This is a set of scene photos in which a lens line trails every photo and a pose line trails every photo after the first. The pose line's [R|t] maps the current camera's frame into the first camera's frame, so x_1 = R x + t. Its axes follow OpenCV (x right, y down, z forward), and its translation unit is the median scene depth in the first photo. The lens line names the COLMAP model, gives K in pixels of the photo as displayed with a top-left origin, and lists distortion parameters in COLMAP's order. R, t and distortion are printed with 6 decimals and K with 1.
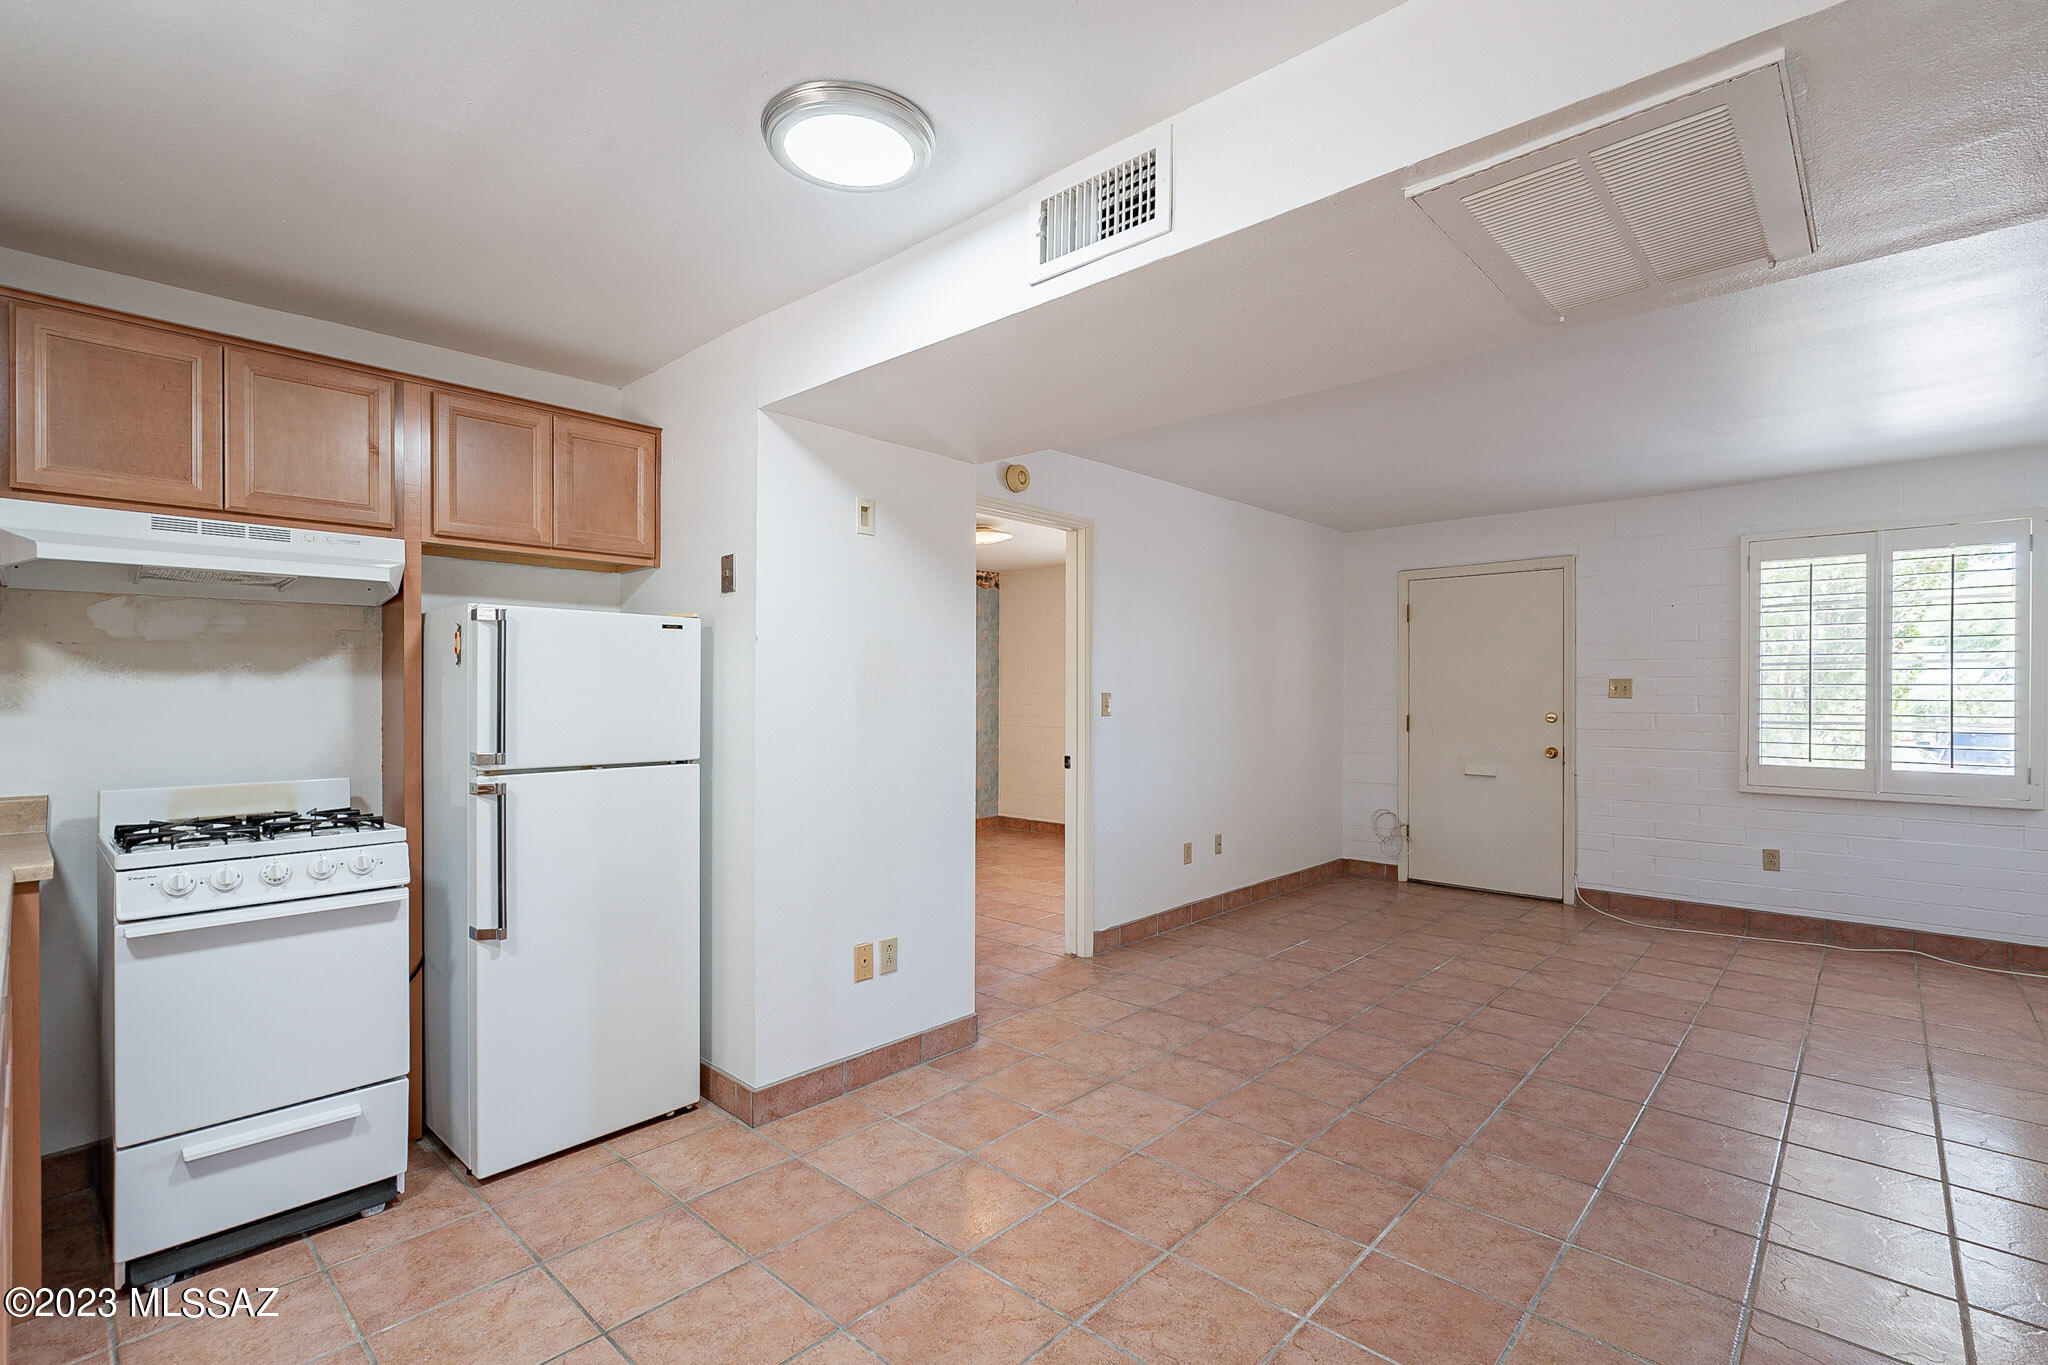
lens RADIAL K [[927.3, 0, 1013.7], [0, 927.3, 692.5], [0, 0, 1]] dist [-0.004719, 0.001089]
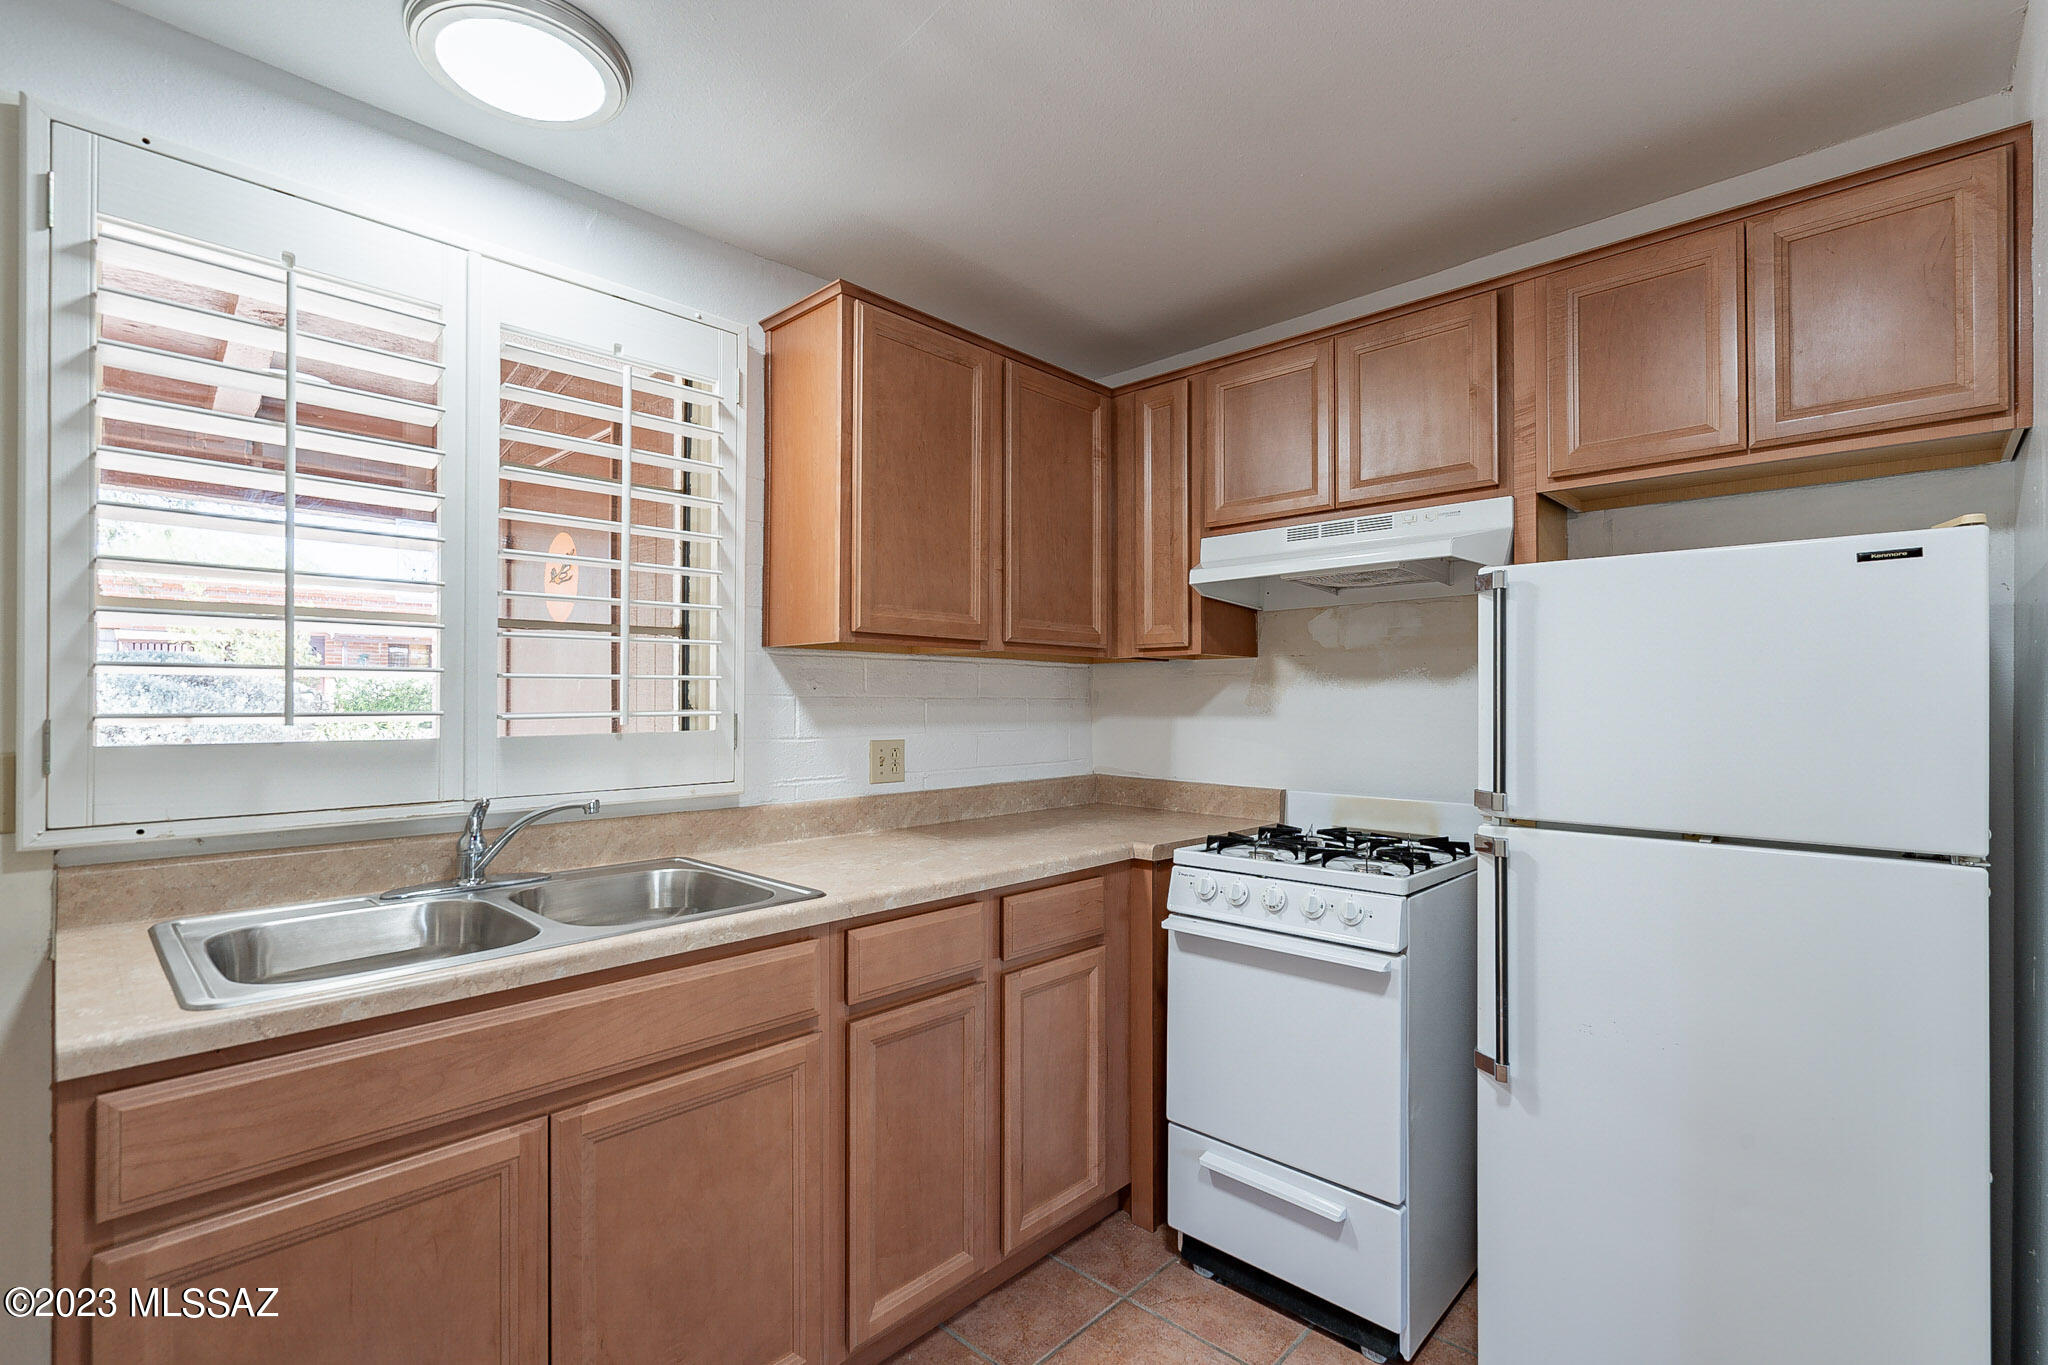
lens RADIAL K [[927.3, 0, 1031.4], [0, 927.3, 692.9], [0, 0, 1]] dist [-0.004719, 0.001089]
pose [[0.001198, -0.007558, -0.999971, 0.053200], [-0.001649, 0.999970, -0.007560, 0.000428], [0.999998, 0.001658, 0.001186, 0.367355]]
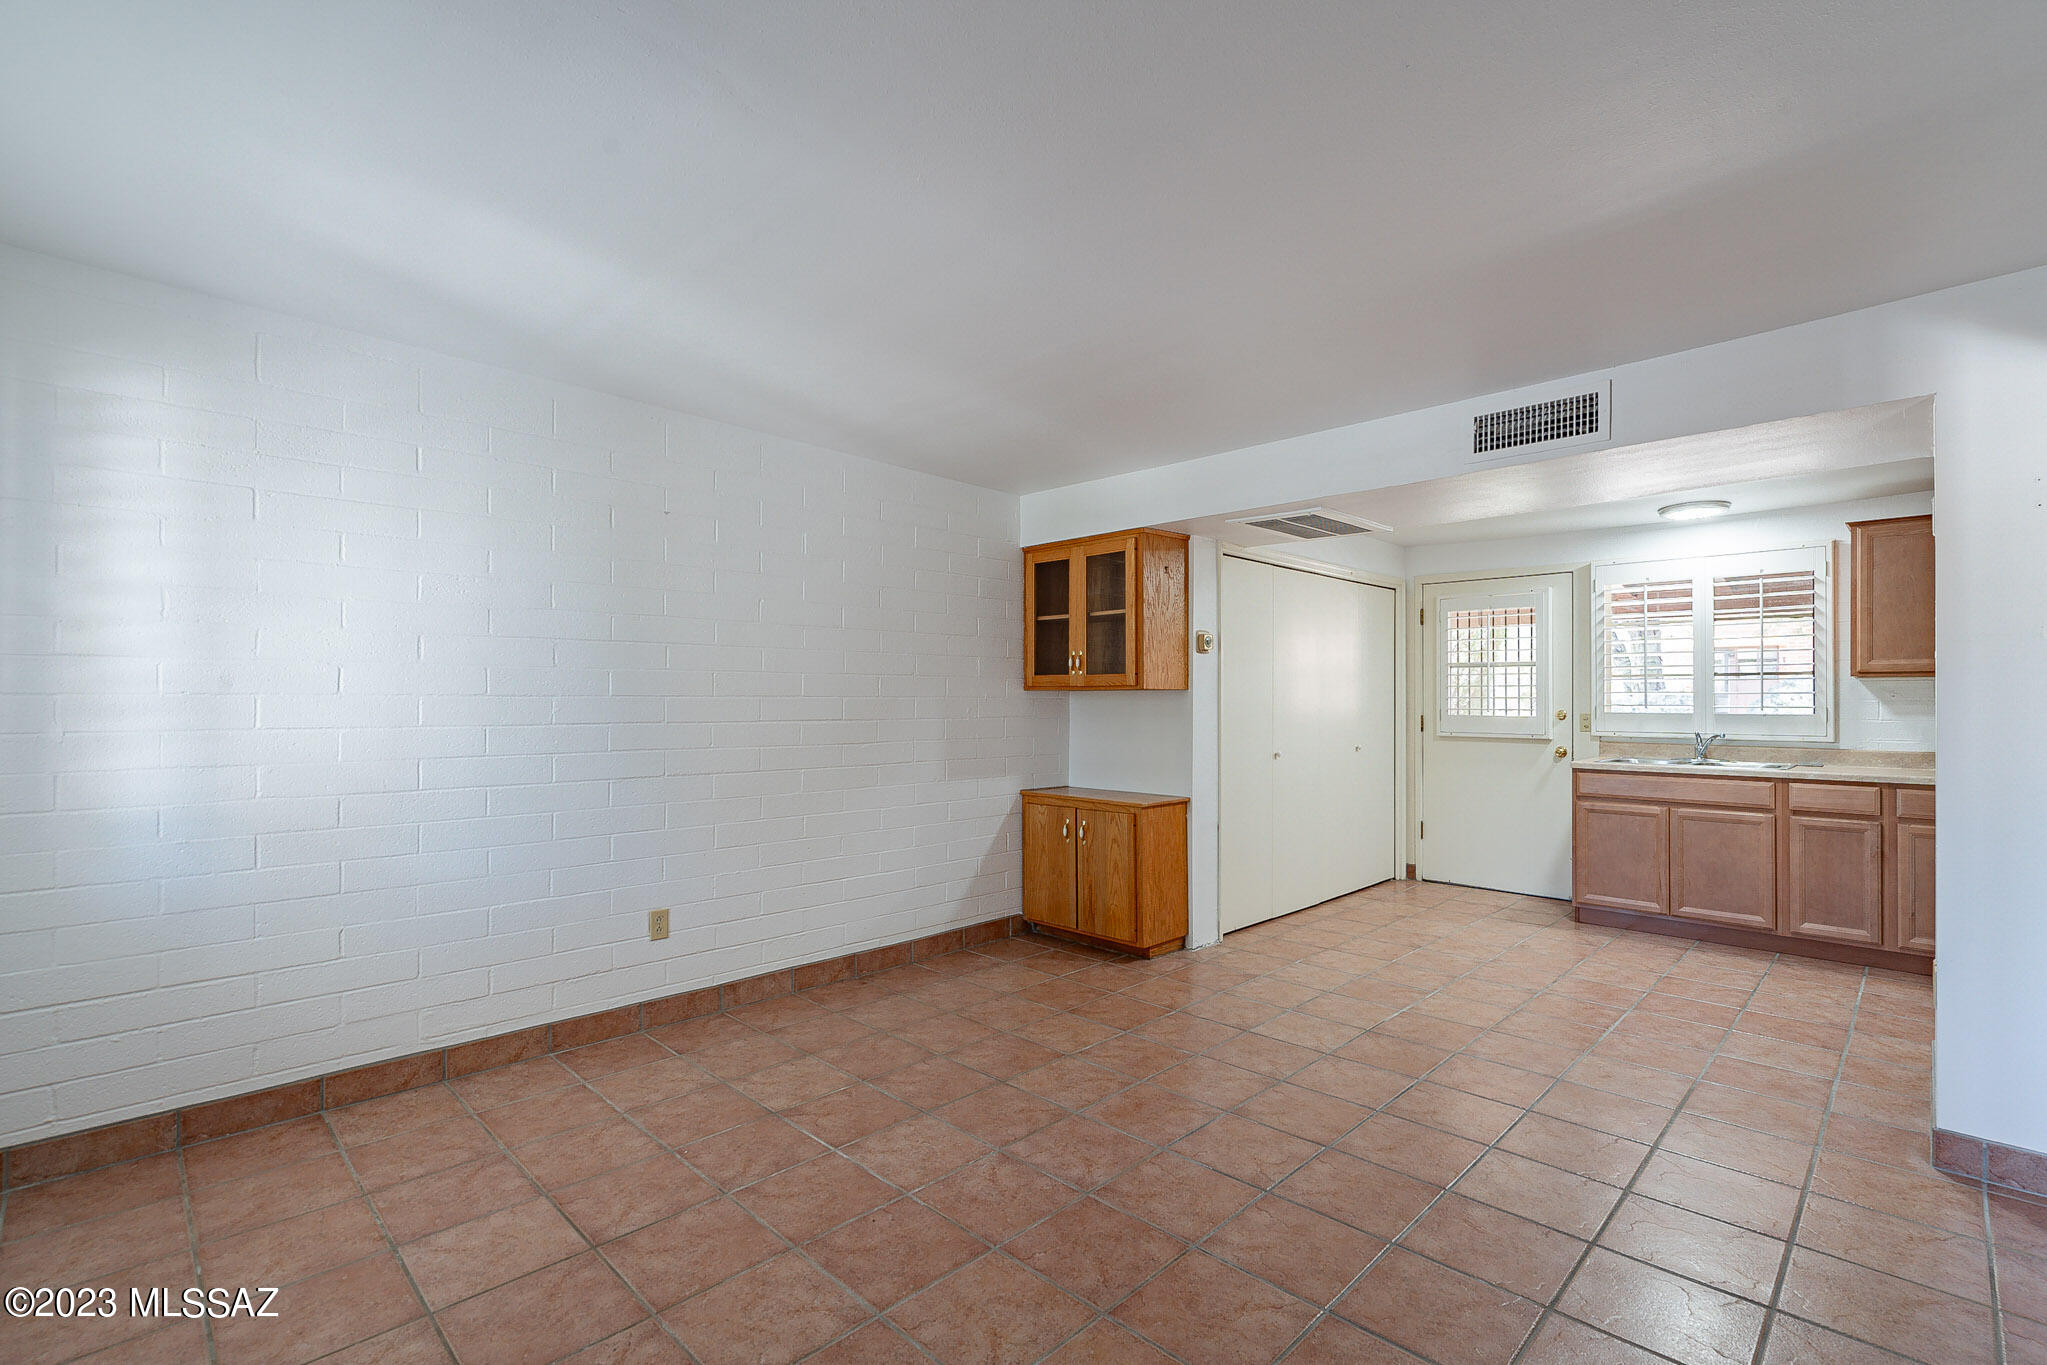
lens RADIAL K [[926.9, 0, 1026.0], [0, 926.9, 694.9], [0, 0, 1]] dist [-0.004719, 0.001089]
pose [[-0.999719, -0.004901, 0.023204, 0.524368], [-0.005044, 0.999969, -0.006127, 0.004502], [-0.023174, -0.006242, -0.999712, 1.370396]]
